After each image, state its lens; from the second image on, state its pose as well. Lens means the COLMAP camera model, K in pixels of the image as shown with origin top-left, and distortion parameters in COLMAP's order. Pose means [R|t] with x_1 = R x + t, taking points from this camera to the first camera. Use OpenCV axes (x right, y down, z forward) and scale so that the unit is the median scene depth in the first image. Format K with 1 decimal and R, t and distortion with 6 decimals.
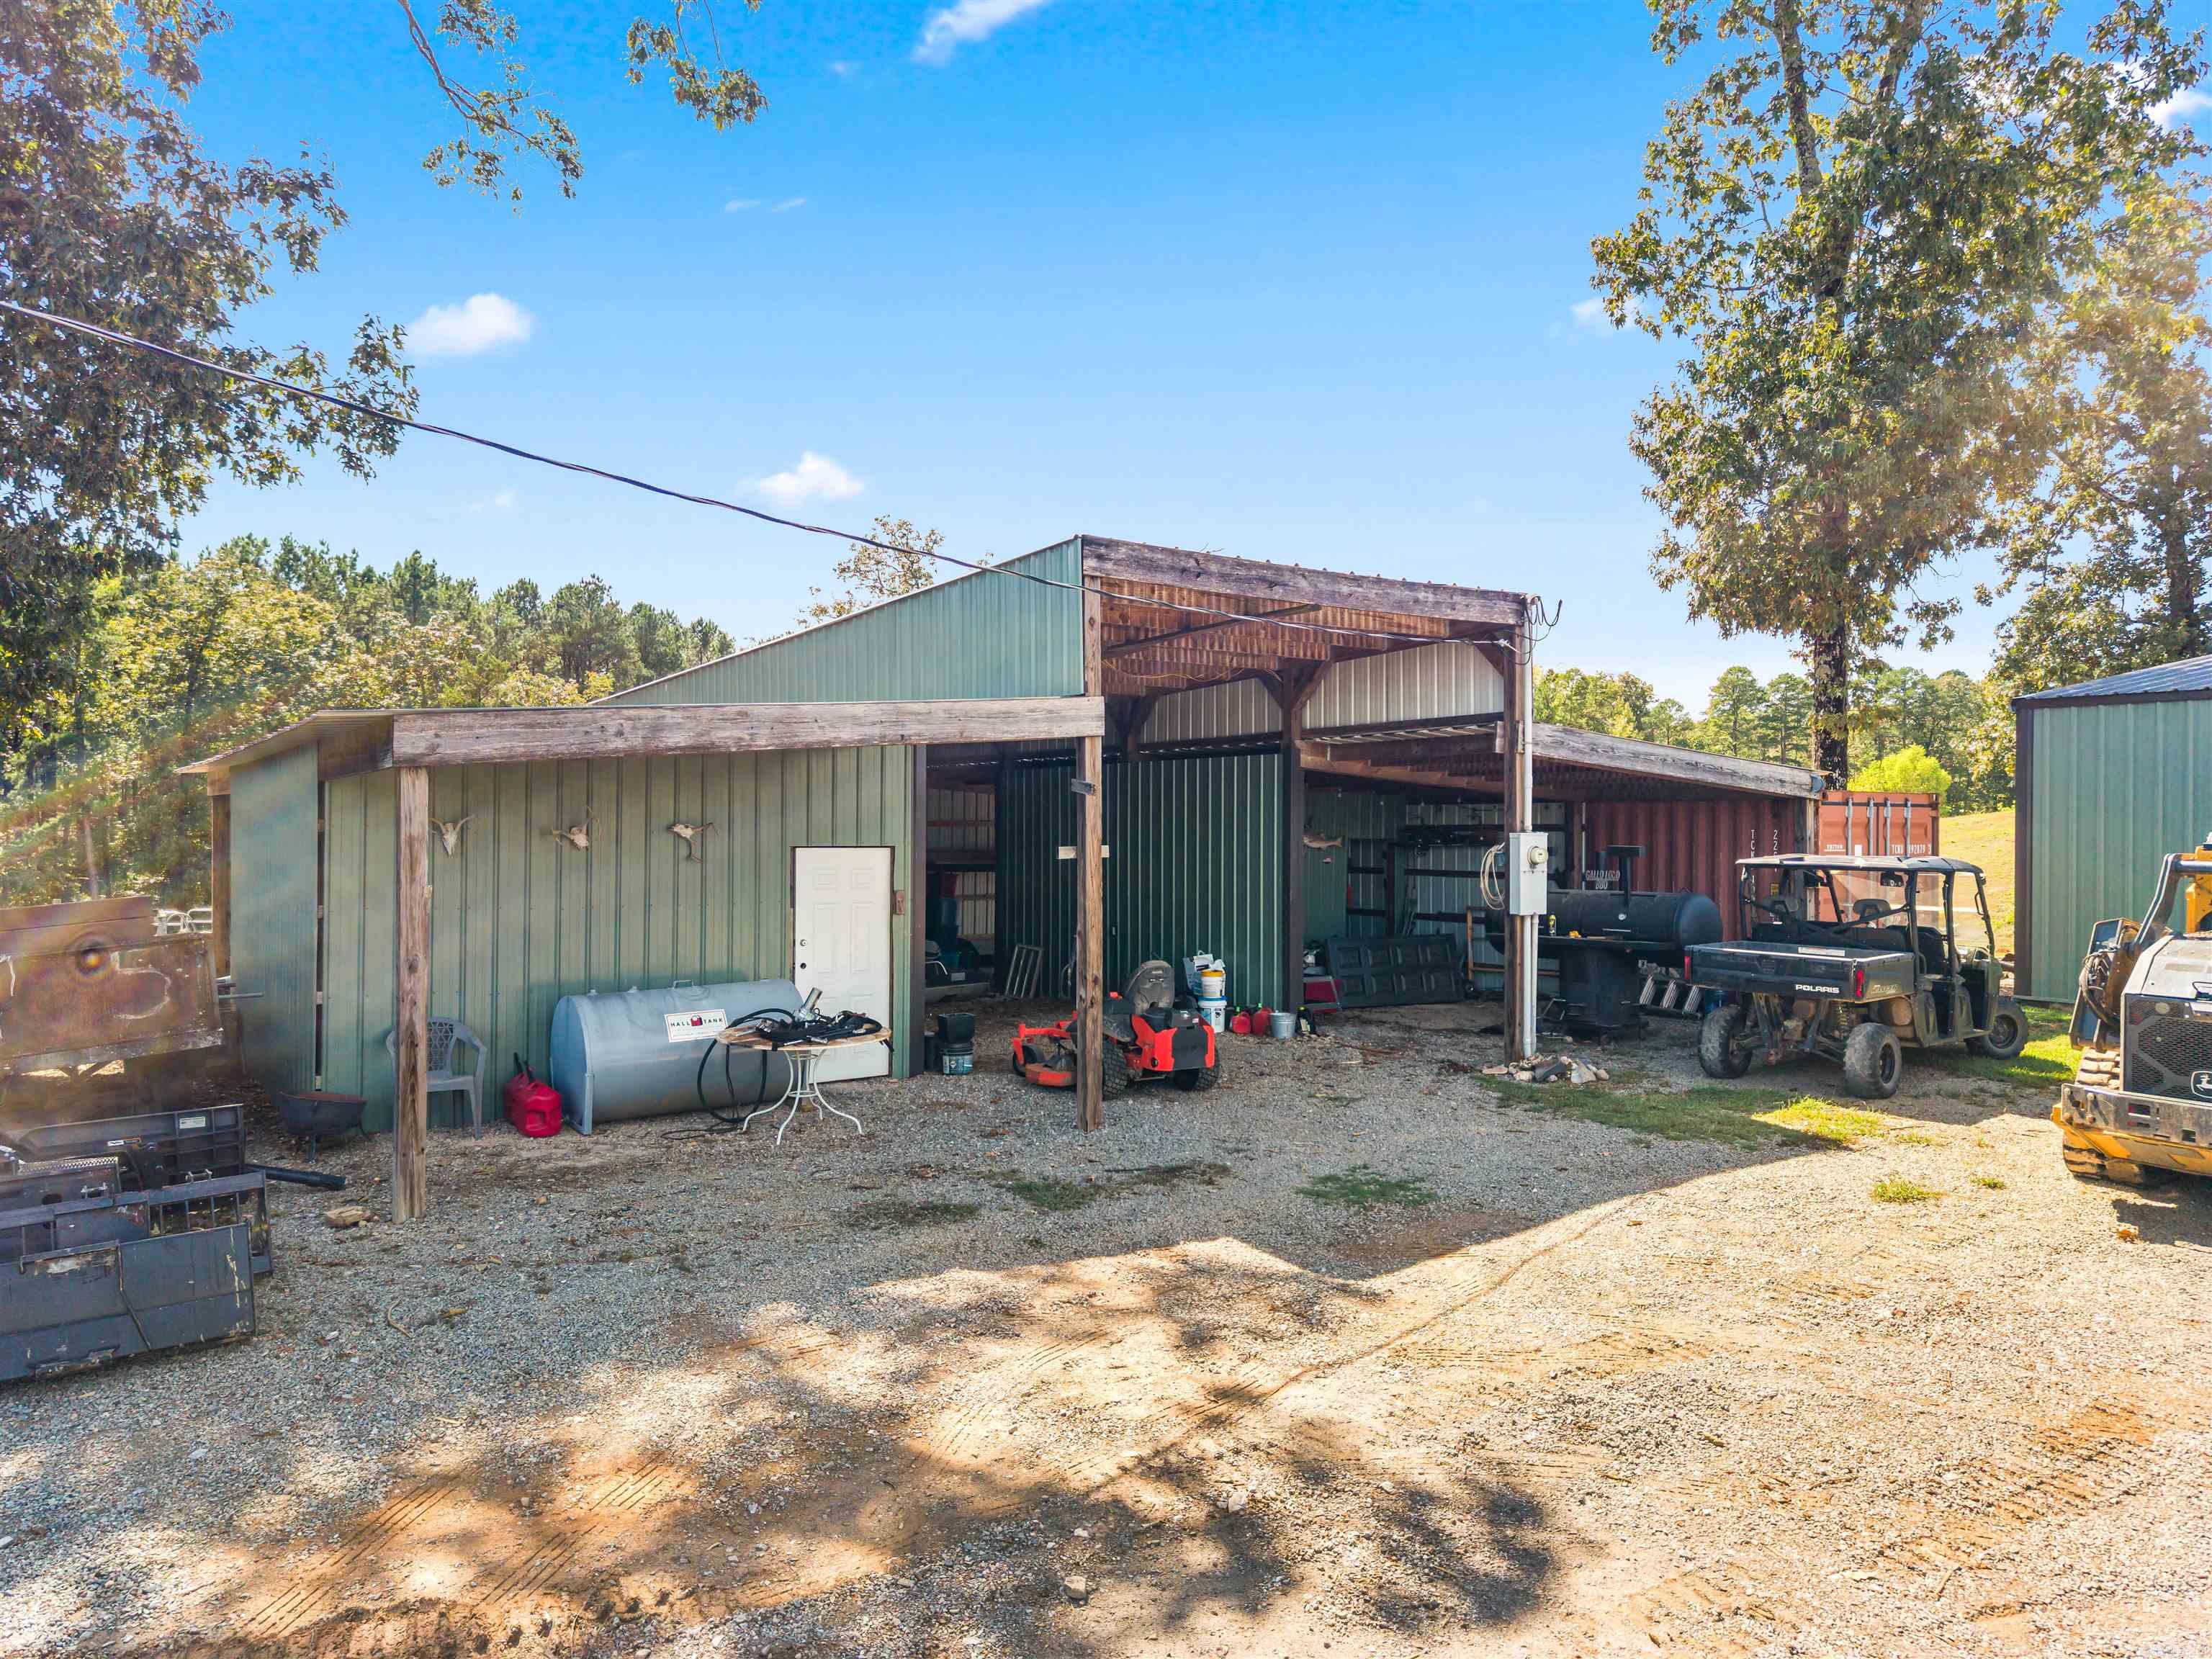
lens RADIAL K [[1512.2, 0, 1096.6], [0, 1512.2, 840.7], [0, 0, 1]] dist [0.047508, -0.055873]
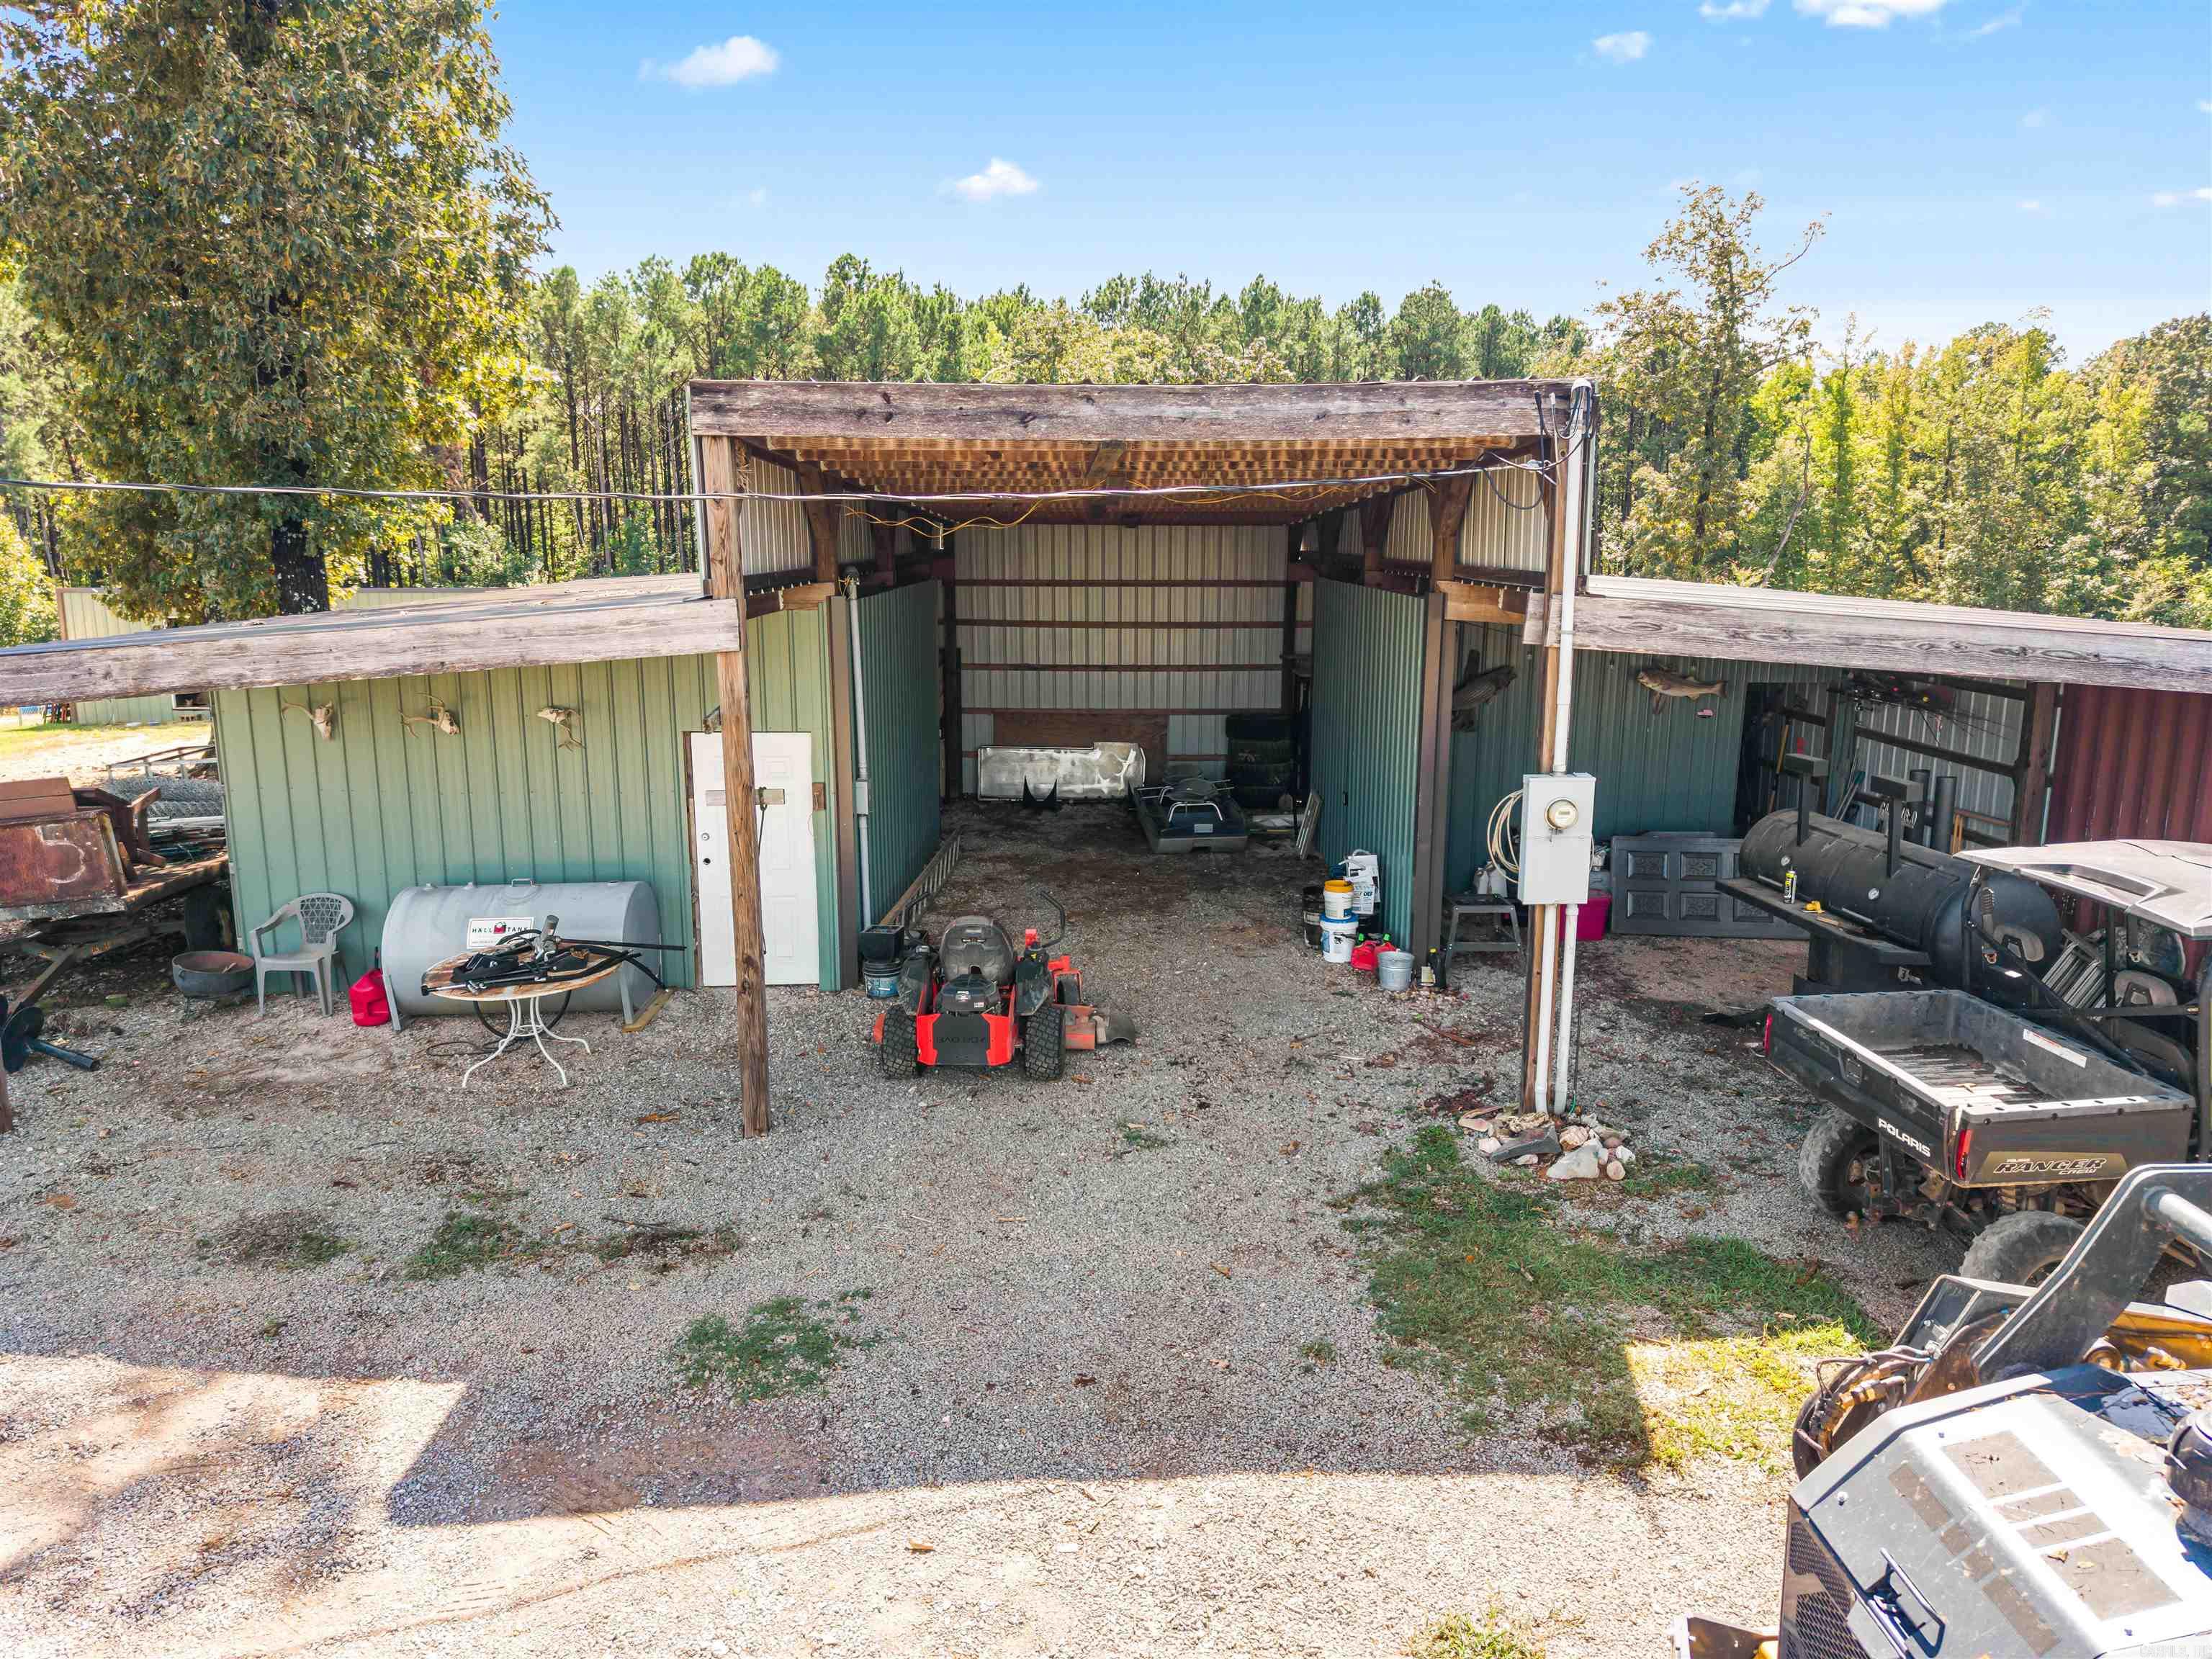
lens RADIAL K [[1499.2, 0, 1130.0], [0, 1499.2, 839.1], [0, 0, 1]] dist [0.000780, -0.001565]
pose [[0.825162, 0.111426, -0.553797, 0.484256], [0.000942, 0.980080, 0.198600, -0.102850], [0.564895, -0.164399, 0.808620, 0.395840]]
